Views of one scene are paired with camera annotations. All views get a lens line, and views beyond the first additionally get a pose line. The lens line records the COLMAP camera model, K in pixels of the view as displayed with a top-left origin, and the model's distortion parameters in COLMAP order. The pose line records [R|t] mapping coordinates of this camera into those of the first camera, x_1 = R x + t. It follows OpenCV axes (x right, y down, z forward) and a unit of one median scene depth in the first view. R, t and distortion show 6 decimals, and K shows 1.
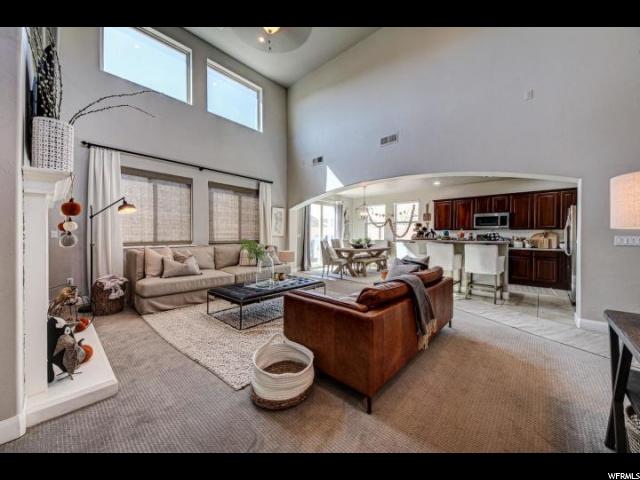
lens RADIAL K [[240.1, 0, 312.1], [0, 240.1, 239.3], [0, 0, 1]] dist [0.001373, 0.000097]
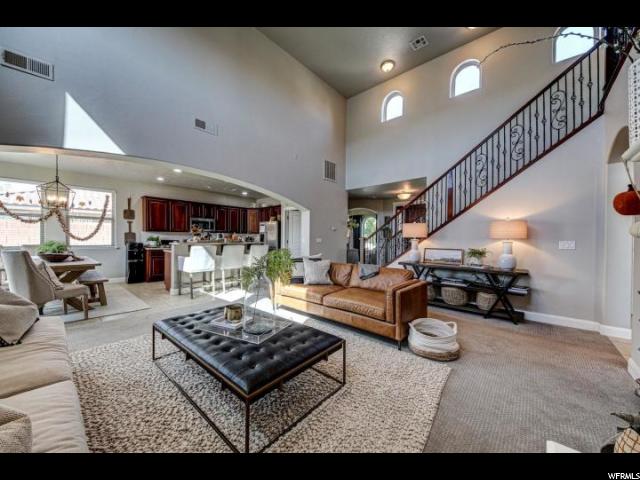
lens RADIAL K [[240.1, 0, 312.1], [0, 240.1, 239.3], [0, 0, 1]] dist [0.001373, 0.000097]
pose [[-0.007463, -0.003983, 0.999964, -0.370517], [0.010619, 0.999935, 0.004062, -0.005934], [-0.999916, 0.010649, -0.007420, 0.428091]]
